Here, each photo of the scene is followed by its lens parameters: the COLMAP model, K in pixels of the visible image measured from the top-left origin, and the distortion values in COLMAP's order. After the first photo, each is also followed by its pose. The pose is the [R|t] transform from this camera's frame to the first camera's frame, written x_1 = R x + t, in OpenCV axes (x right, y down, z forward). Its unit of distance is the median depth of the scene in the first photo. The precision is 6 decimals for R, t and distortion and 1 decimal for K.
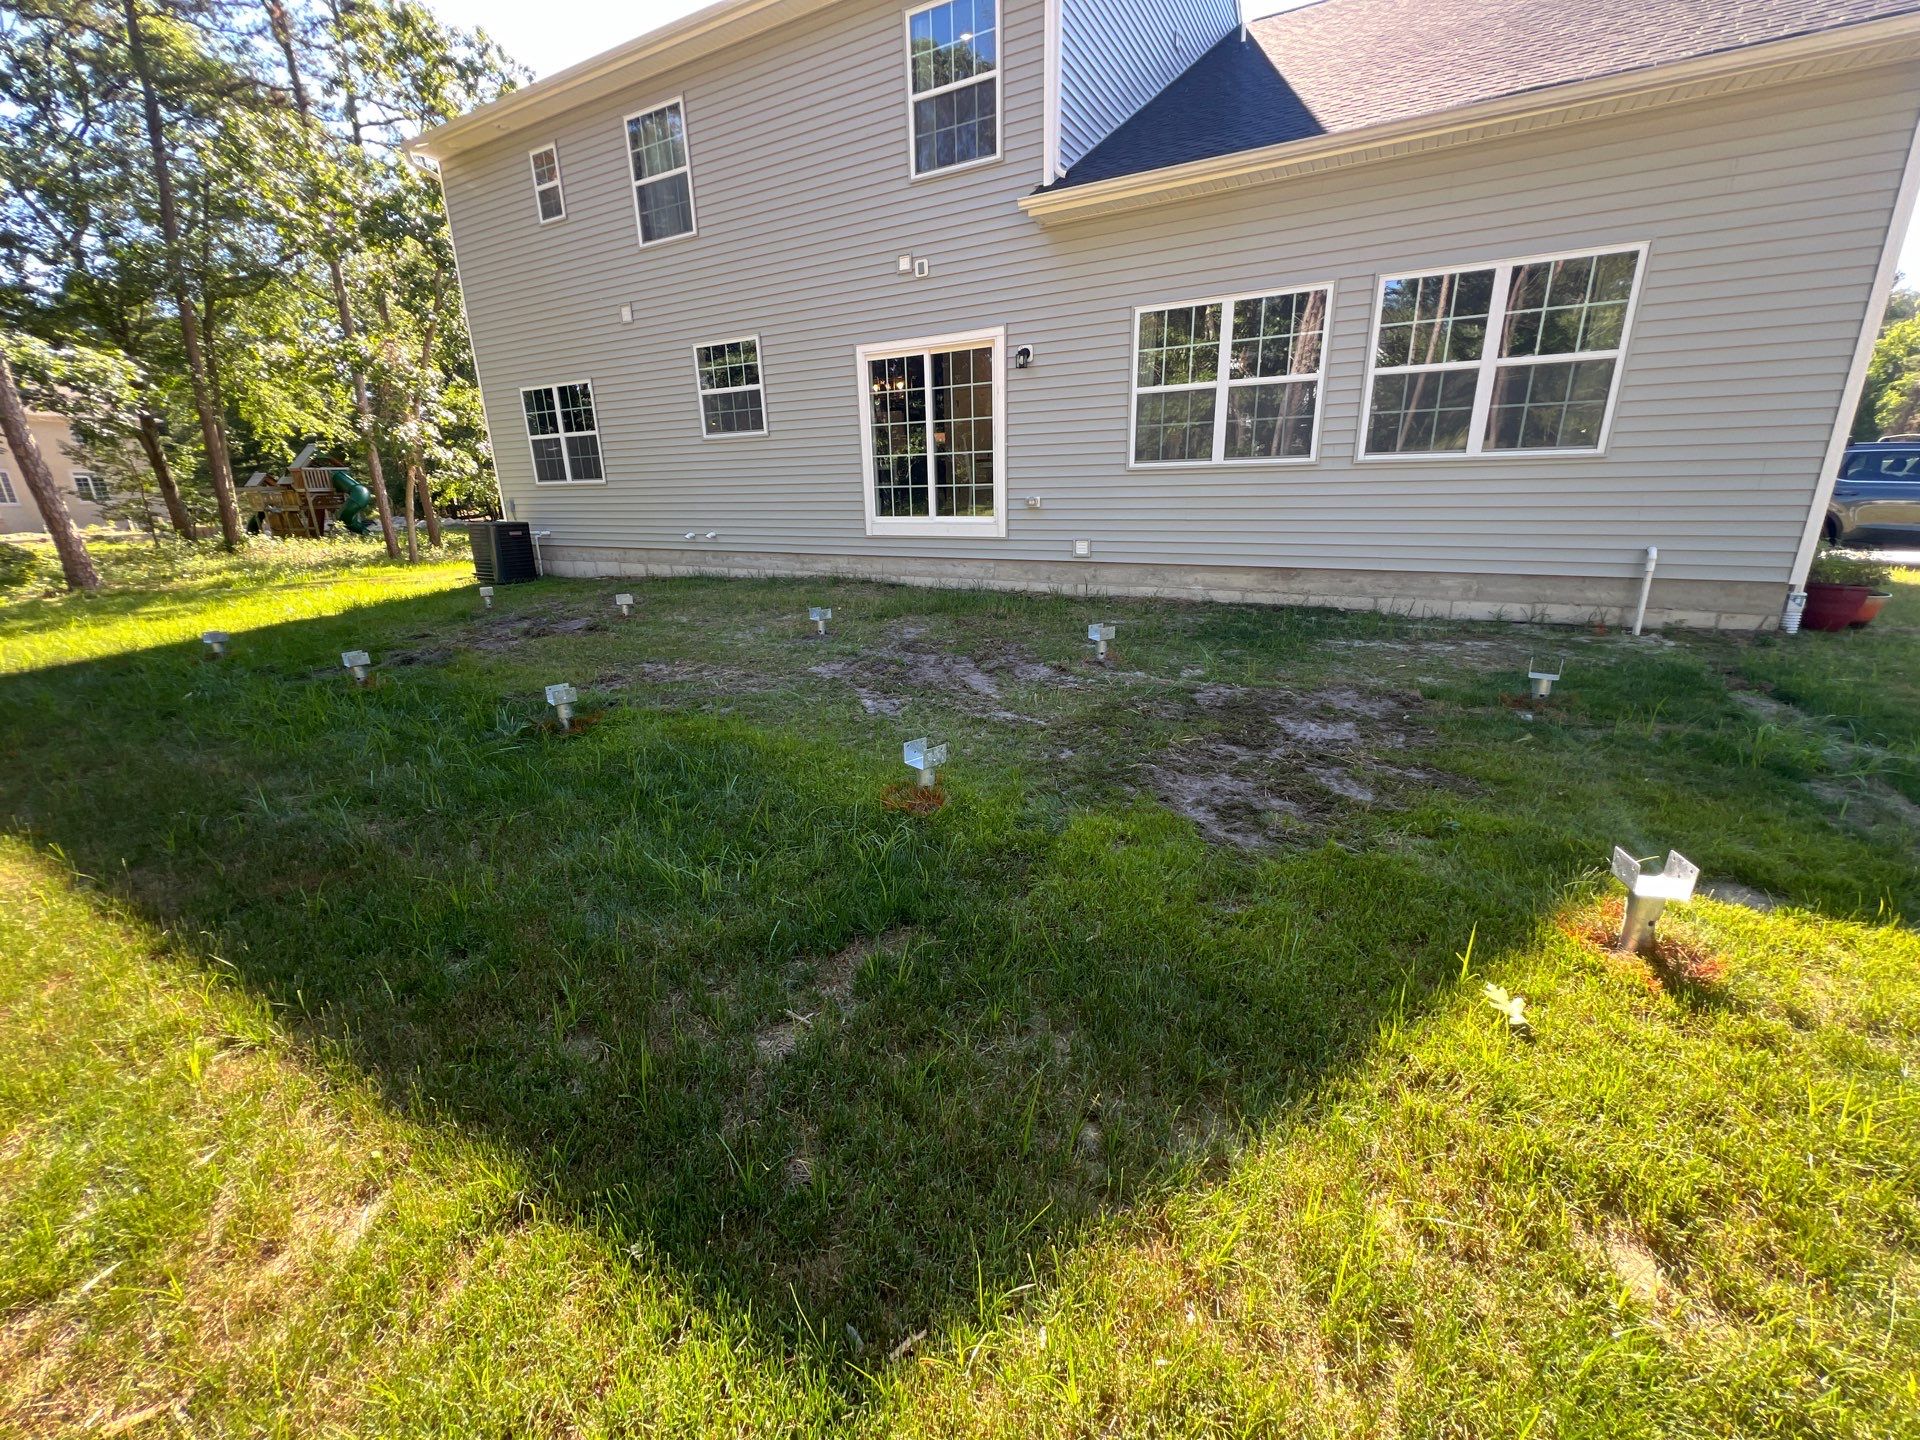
lens RADIAL K [[791.3, 0, 950.1], [0, 791.3, 718.6], [0, 0, 1]] dist [-0.007101, 0.002061]
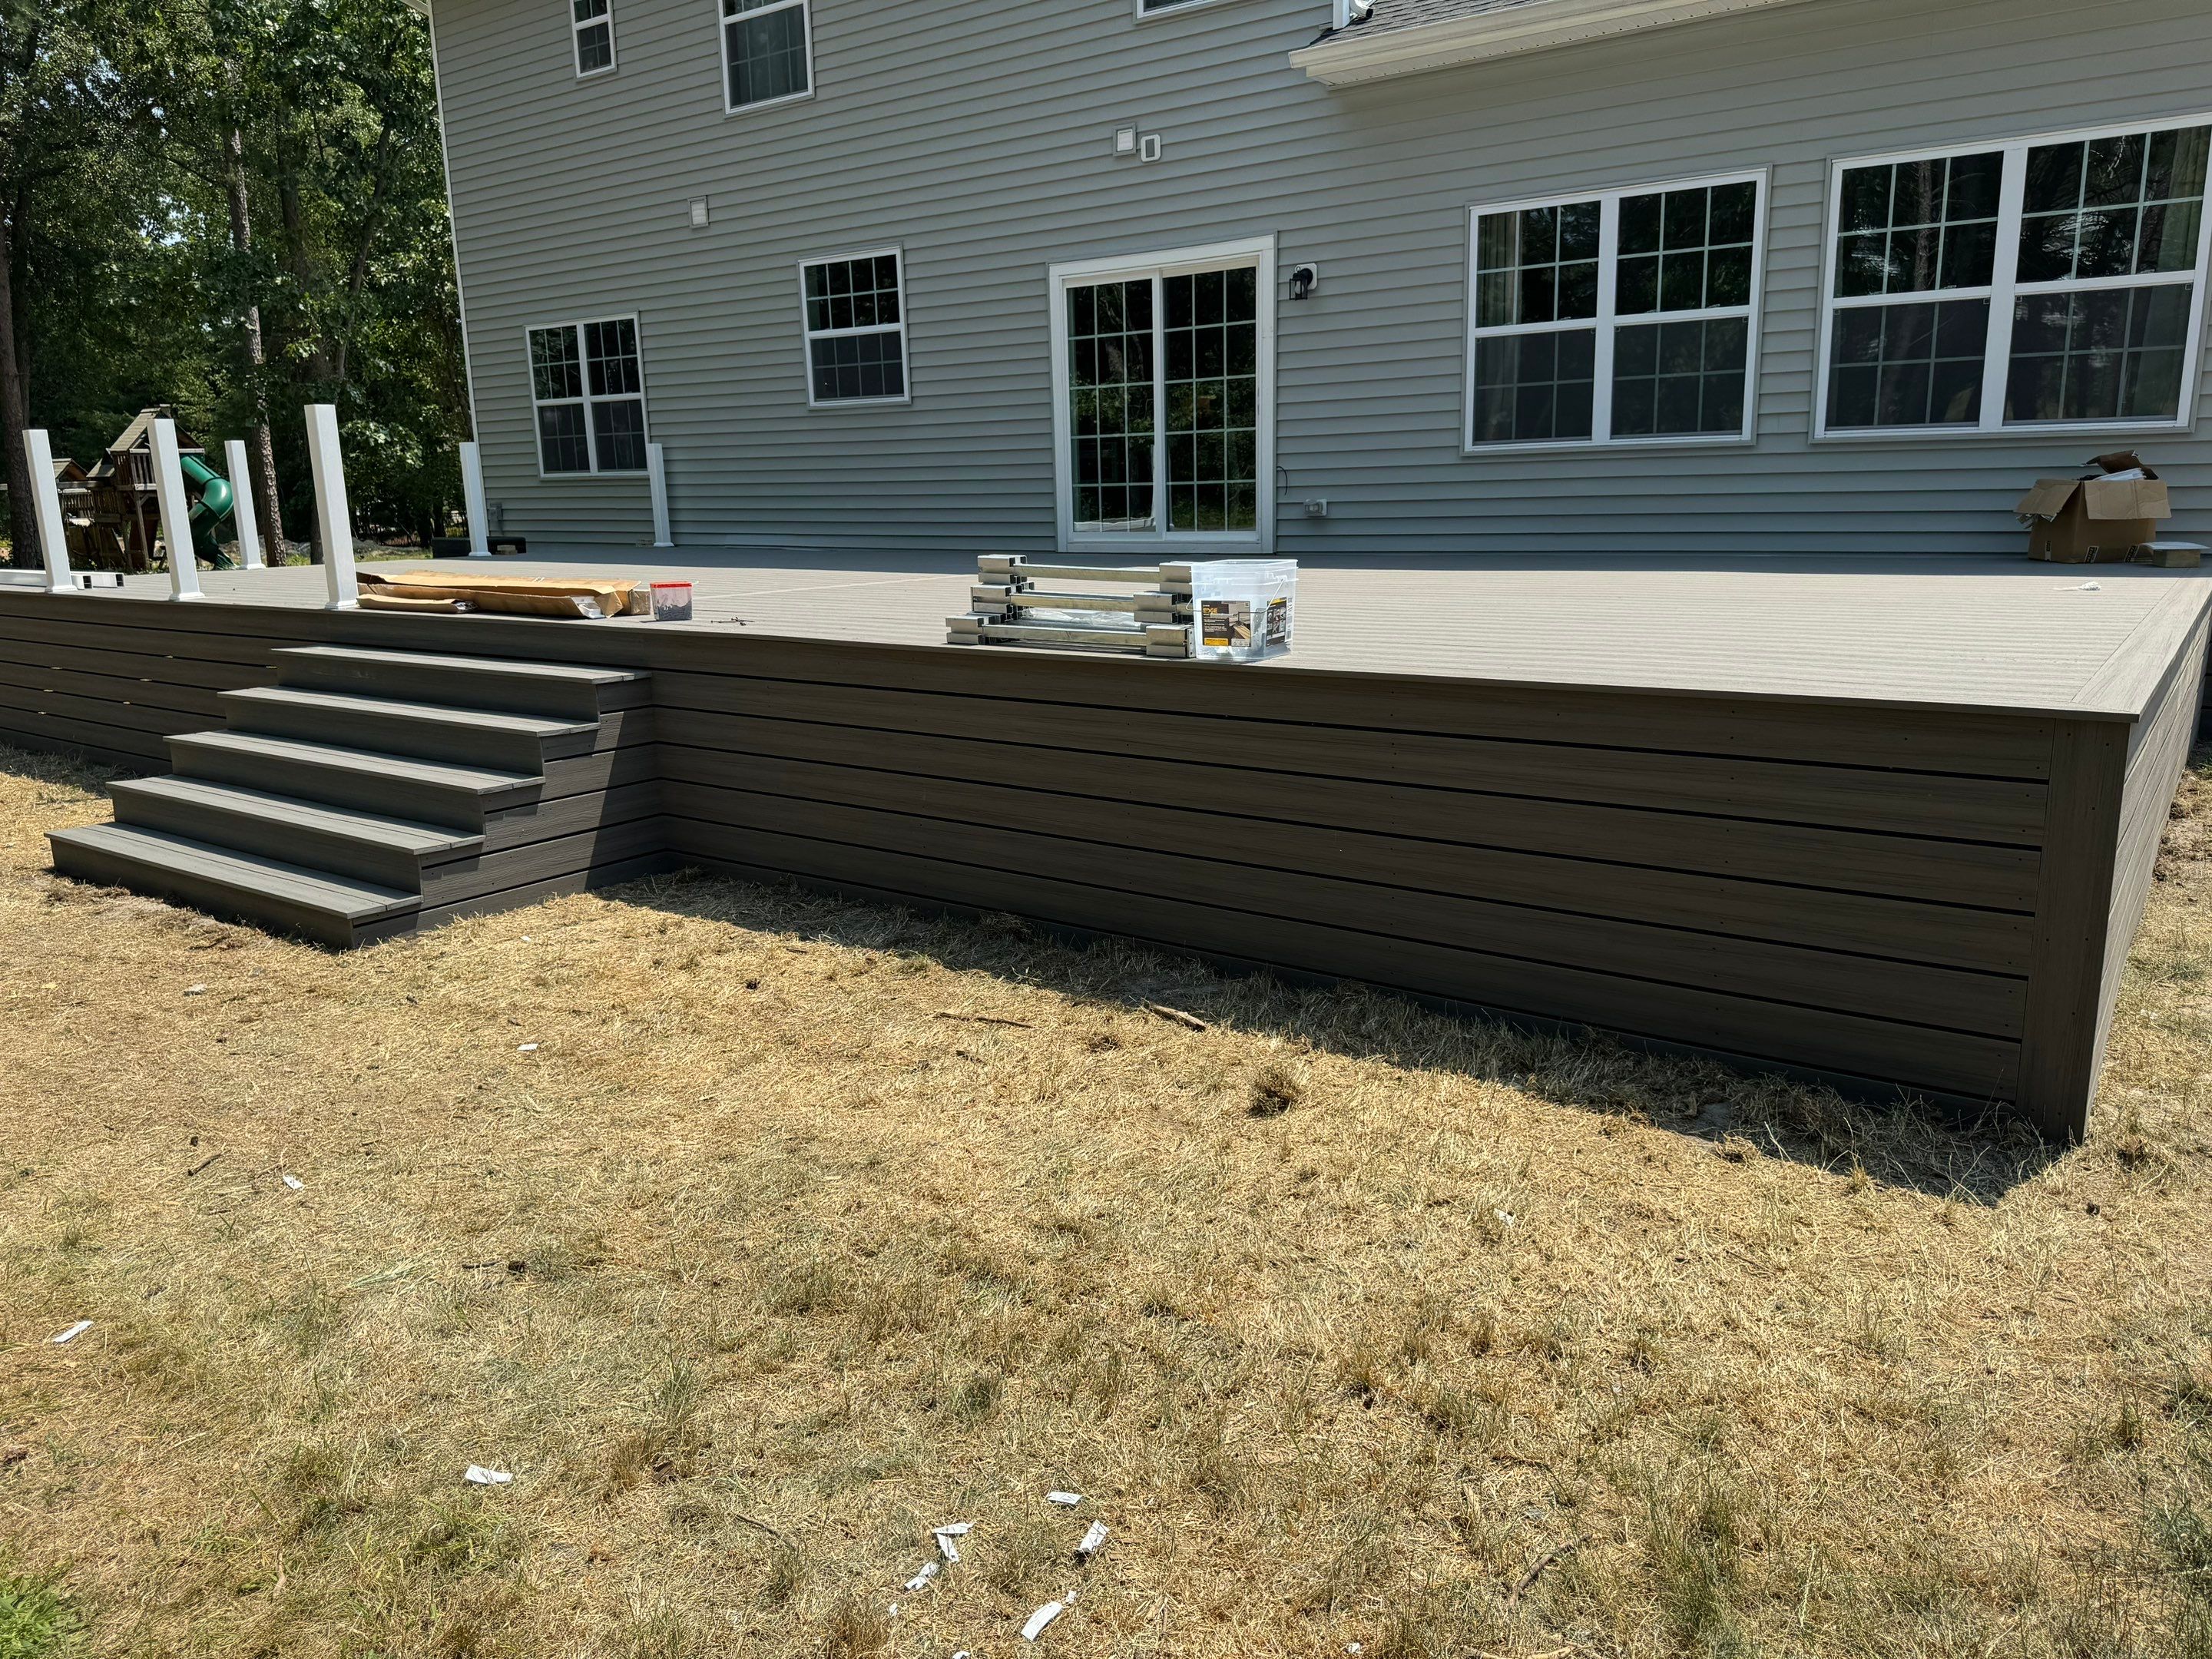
lens RADIAL K [[1578.4, 0, 1101.3], [0, 1578.4, 805.1], [0, 0, 1]] dist [0.124343, -0.263010]
pose [[0.993555, 0.024123, -0.110758, 0.078165], [-0.033955, 0.995563, -0.087762, 0.075223], [0.108149, 0.090957, 0.989965, -0.236753]]
